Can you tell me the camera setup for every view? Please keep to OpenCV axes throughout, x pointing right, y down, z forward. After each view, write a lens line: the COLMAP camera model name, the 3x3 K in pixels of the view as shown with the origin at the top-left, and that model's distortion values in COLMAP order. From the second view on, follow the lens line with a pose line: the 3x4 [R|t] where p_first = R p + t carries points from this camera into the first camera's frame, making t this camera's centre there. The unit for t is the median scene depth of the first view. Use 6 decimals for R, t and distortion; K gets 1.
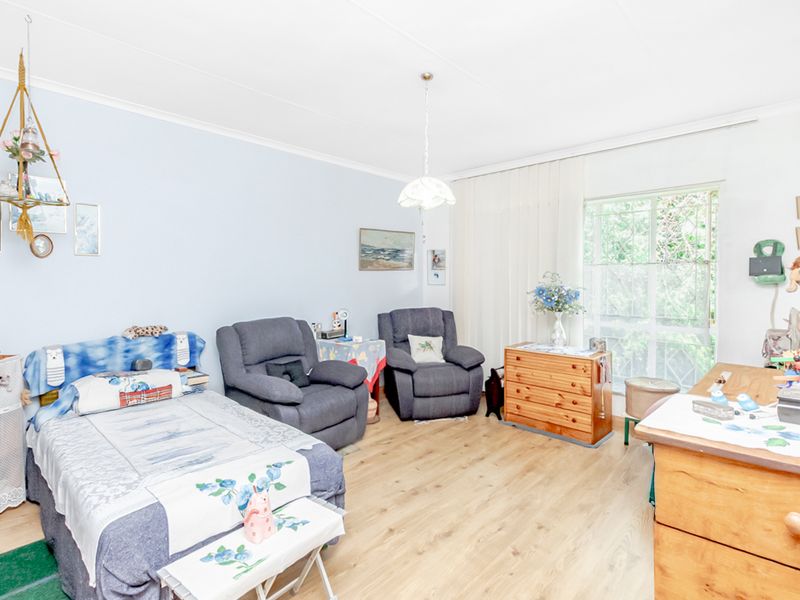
lens RADIAL K [[415.1, 0, 403.8], [0, 415.1, 296.1], [0, 0, 1]] dist [0.000131, 0.029139]
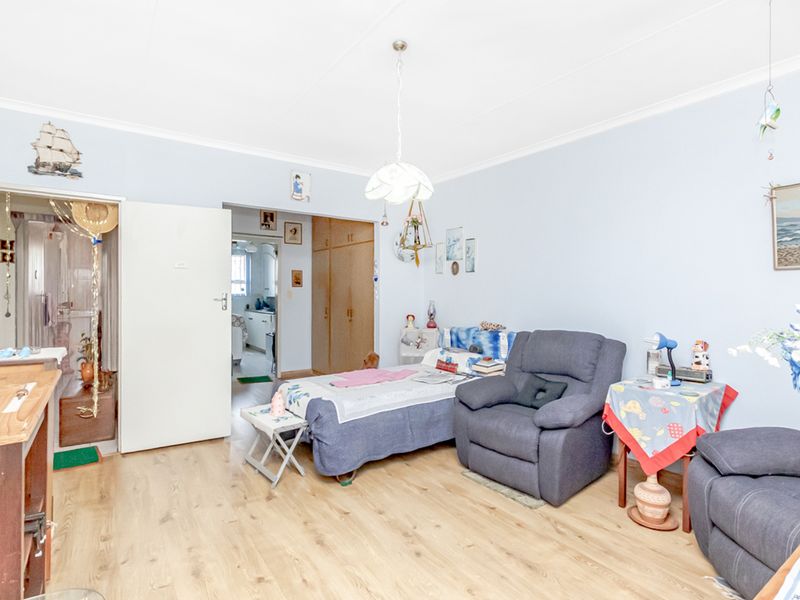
lens RADIAL K [[403.6, 0, 400.0], [0, 403.6, 300.0], [0, 0, 1]] dist [-0.001218, -0.000318]
pose [[-0.180087, 0.017976, -0.983486, 0.774139], [-0.049215, 0.998416, 0.027260, -0.024050], [0.982419, 0.053311, -0.178917, 1.032040]]
